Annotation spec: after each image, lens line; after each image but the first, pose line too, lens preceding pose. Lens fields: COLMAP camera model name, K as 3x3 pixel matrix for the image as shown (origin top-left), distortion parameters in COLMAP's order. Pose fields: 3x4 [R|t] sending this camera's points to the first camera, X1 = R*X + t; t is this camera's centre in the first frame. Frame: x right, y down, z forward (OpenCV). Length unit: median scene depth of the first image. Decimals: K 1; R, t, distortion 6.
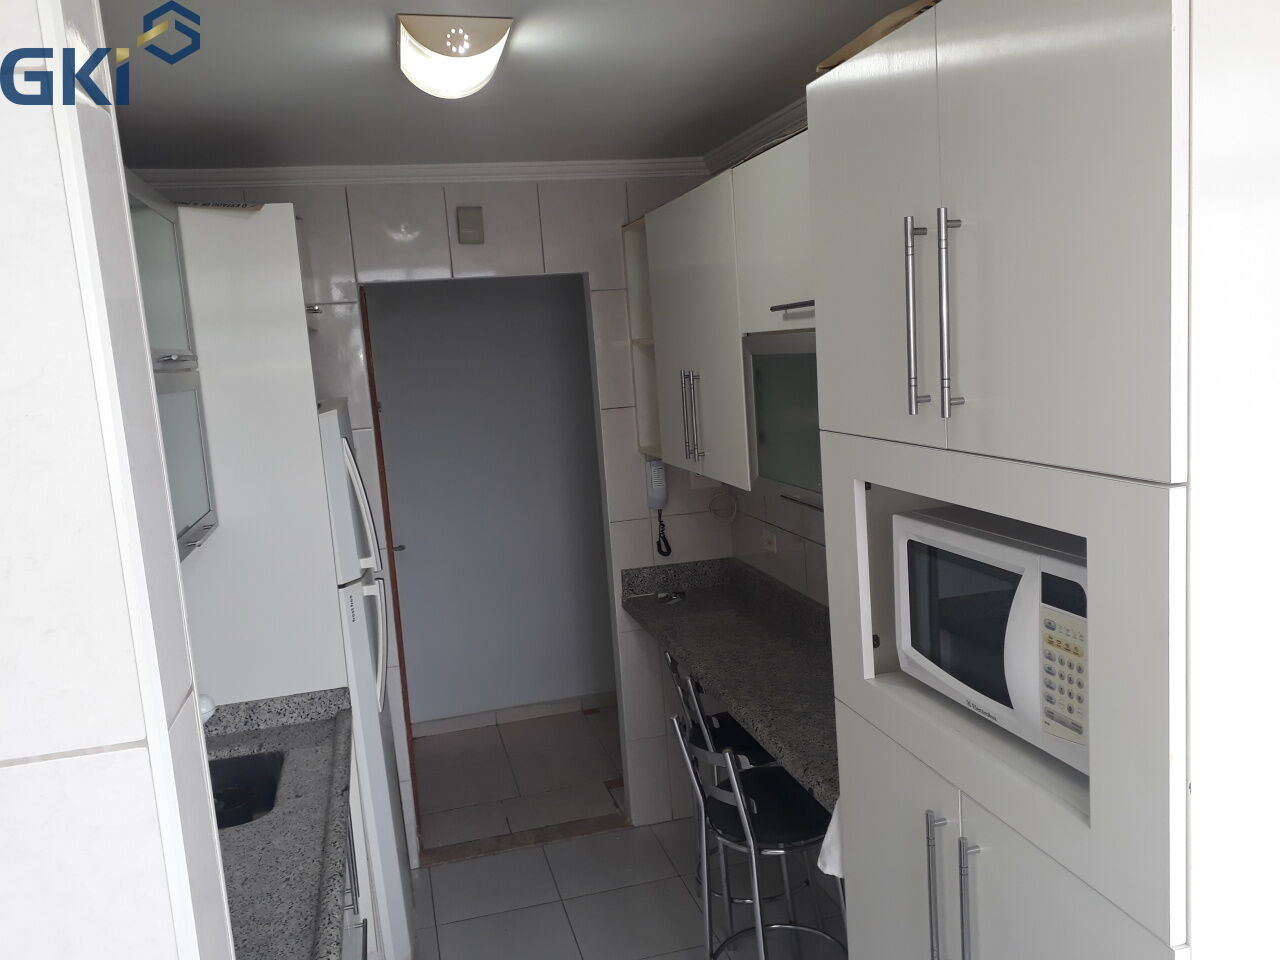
lens RADIAL K [[1010.0, 0, 635.6], [0, 1010.0, 477.6], [0, 0, 1]] dist [0.048409, -0.029250]
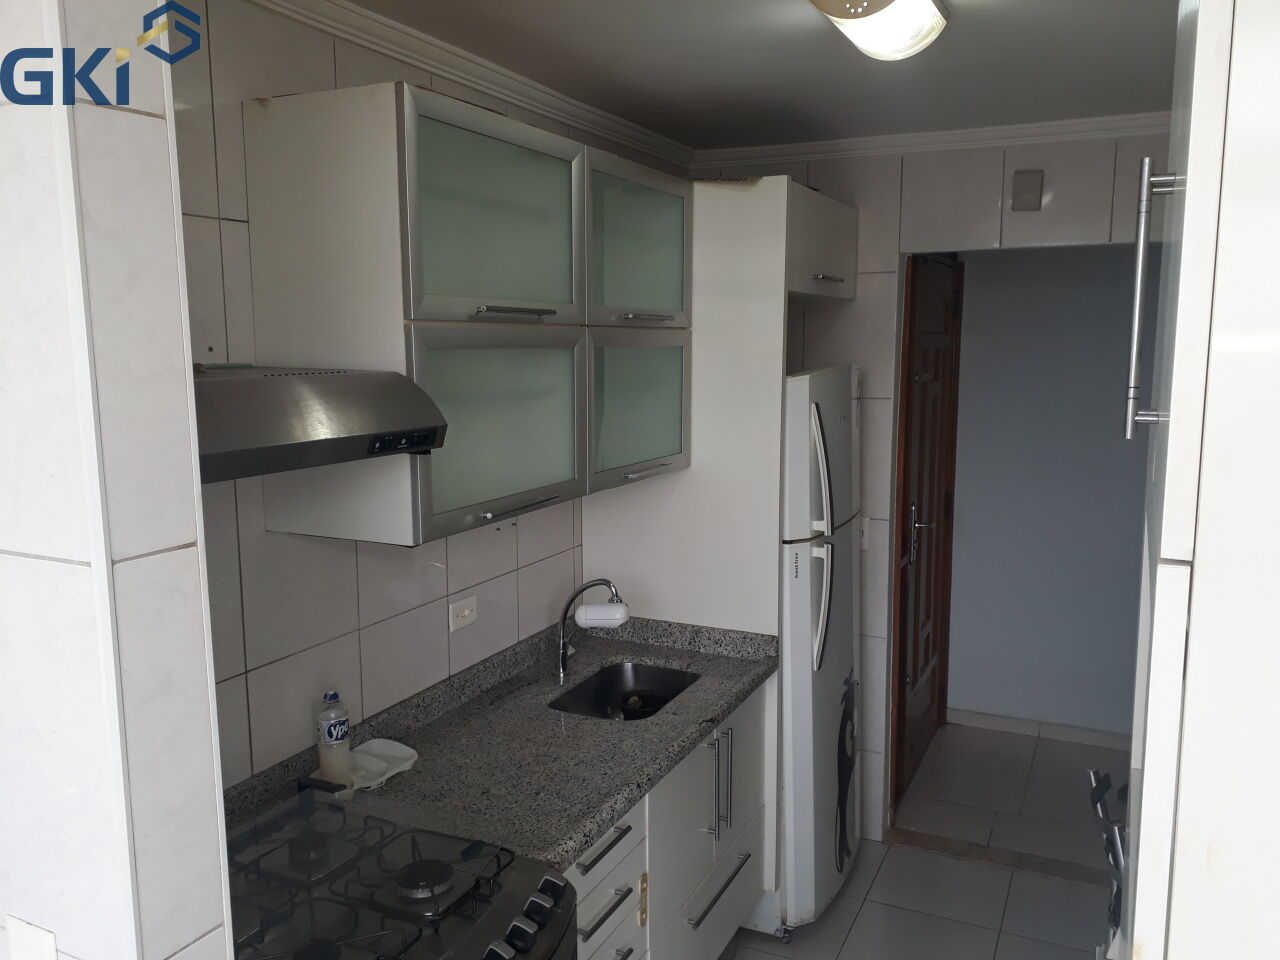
lens RADIAL K [[1010.0, 0, 640.7], [0, 1010.0, 481.9], [0, 0, 1]] dist [0.048409, -0.029250]
pose [[0.766240, 0.159799, -0.622367, 0.240687], [-0.140271, 0.986821, 0.080678, -0.017987], [0.627057, 0.025481, 0.778557, 0.086792]]
